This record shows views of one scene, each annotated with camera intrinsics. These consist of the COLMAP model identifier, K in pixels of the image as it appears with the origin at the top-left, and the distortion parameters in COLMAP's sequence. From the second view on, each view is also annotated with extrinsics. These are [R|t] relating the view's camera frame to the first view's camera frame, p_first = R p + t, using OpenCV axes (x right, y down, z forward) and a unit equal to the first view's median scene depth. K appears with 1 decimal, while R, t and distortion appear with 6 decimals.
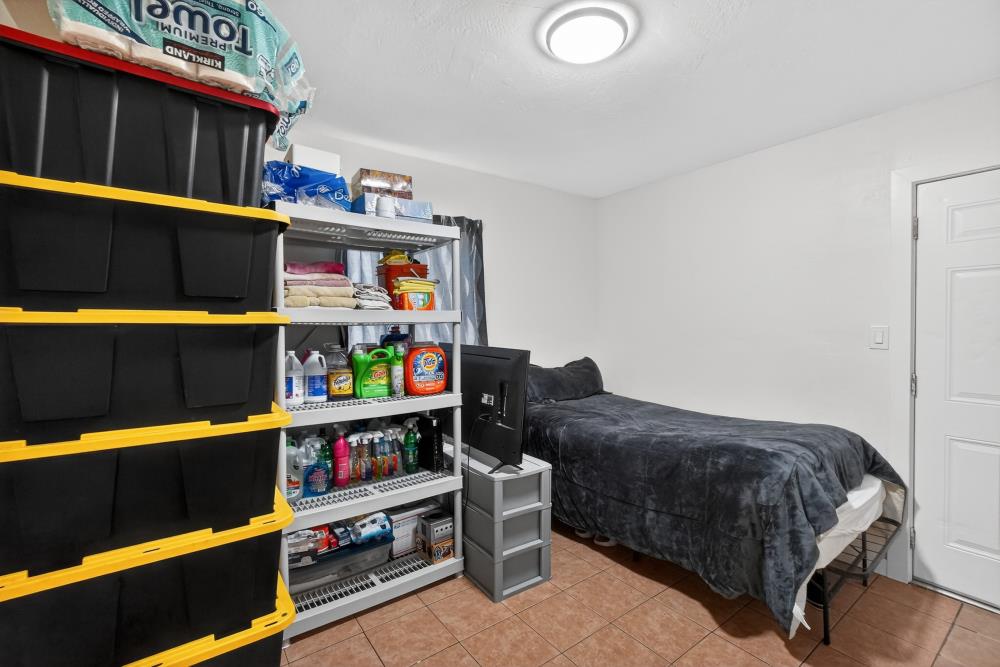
lens RADIAL K [[439.0, 0, 504.6], [0, 439.0, 334.3], [0, 0, 1]] dist [0.003336, 0.000978]
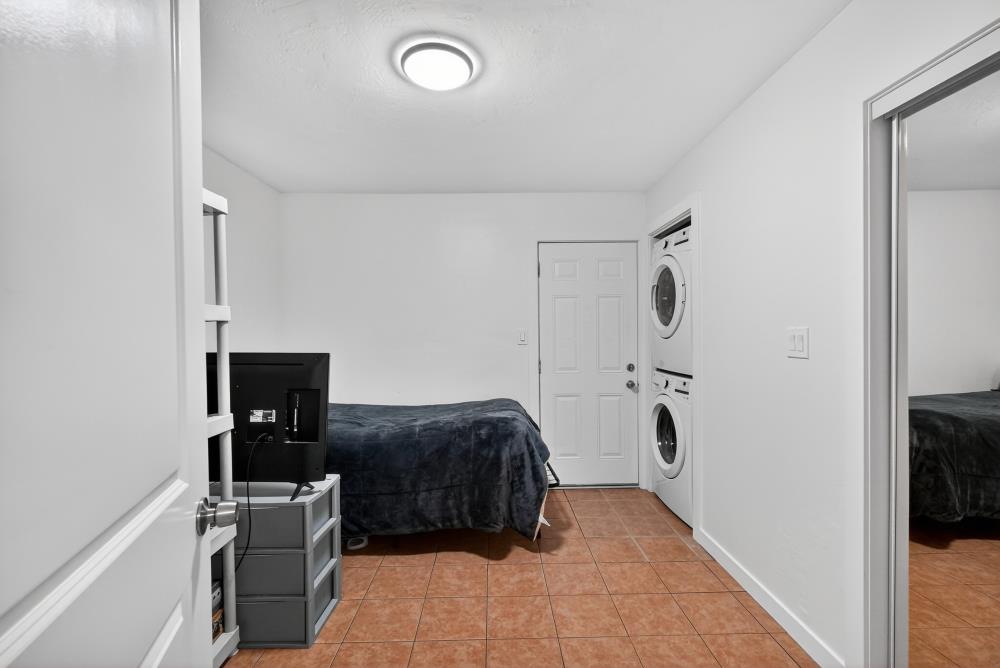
lens RADIAL K [[439.0, 0, 502.0], [0, 439.0, 333.8], [0, 0, 1]] dist [0.003336, 0.000978]
pose [[0.587737, -0.002154, 0.809049, -0.472401], [0.019108, 0.999754, -0.011219, 0.012838], [-0.808827, 0.022053, 0.587634, 0.167598]]
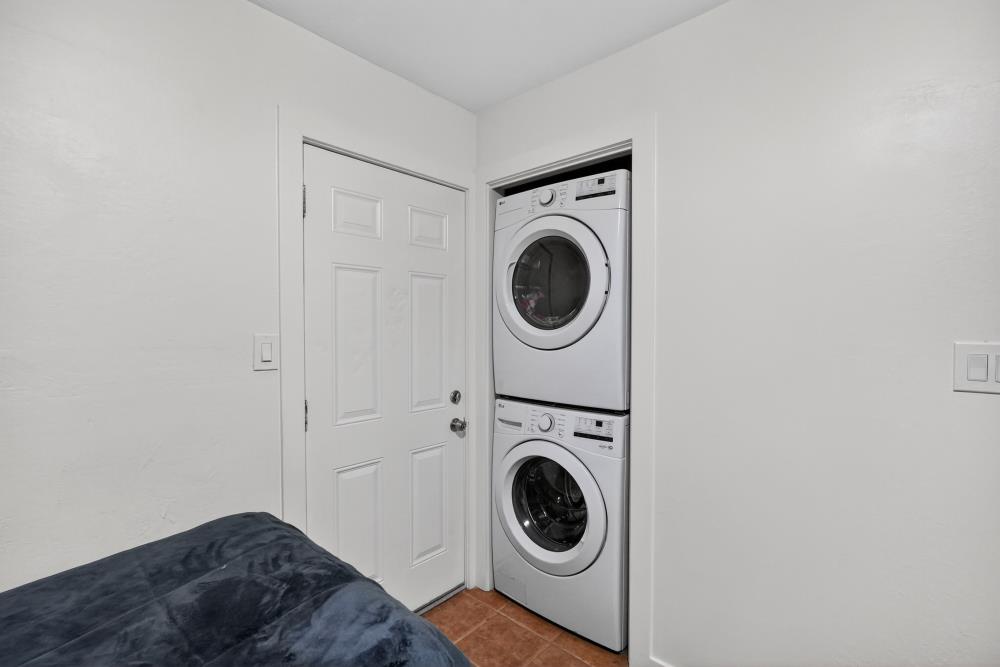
lens RADIAL K [[439.0, 0, 499.5], [0, 439.0, 336.7], [0, 0, 1]] dist [0.003336, 0.000978]
pose [[-0.190677, -0.013676, 0.981558, 0.155191], [0.018638, 0.999672, 0.017549, -0.022844], [-0.981476, 0.021641, -0.190360, 0.847764]]
